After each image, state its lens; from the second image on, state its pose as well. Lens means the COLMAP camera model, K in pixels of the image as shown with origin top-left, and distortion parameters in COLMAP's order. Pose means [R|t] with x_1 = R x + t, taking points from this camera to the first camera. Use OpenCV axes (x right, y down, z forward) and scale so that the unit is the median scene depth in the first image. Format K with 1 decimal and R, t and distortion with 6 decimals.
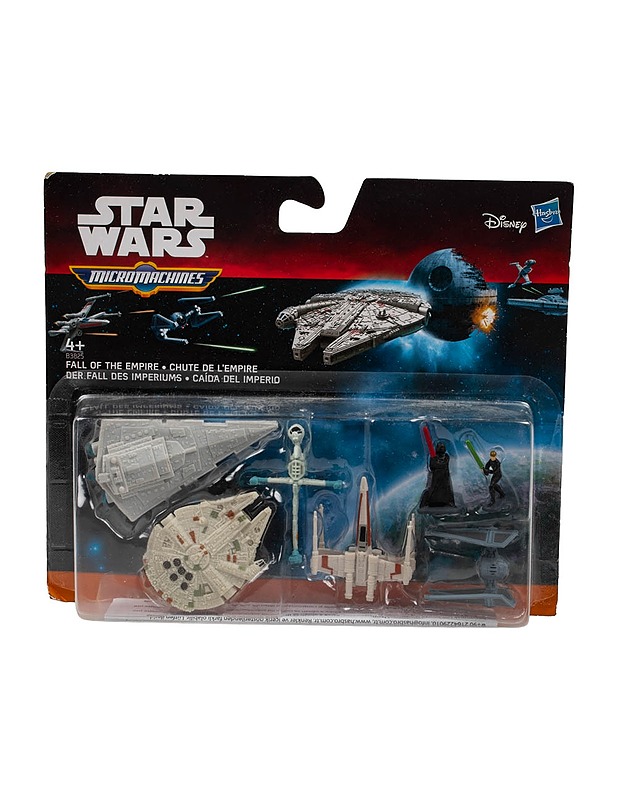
lens RADIAL K [[1268.2, 0, 309.0], [0, 1268.2, 400.0], [0, 0, 1]] dist [0.048889, -0.096123]
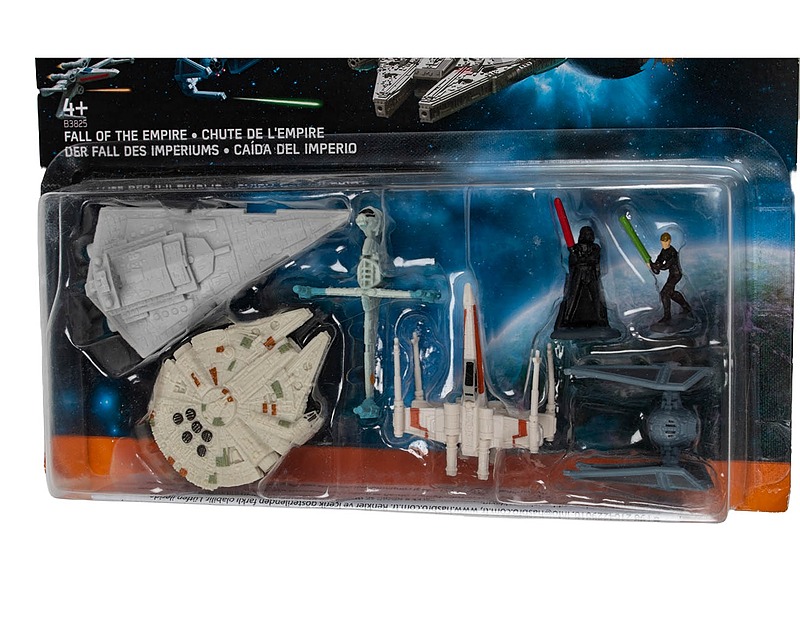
lens RADIAL K [[1268.2, 0, 408.3], [0, 1268.2, 286.1], [0, 0, 1]] dist [0.048889, -0.096123]
pose [[0.985099, -0.005426, -0.171900, 0.119669], [-0.001075, 0.999288, -0.037705, 0.082979], [0.171982, 0.037328, 0.984393, 0.349696]]
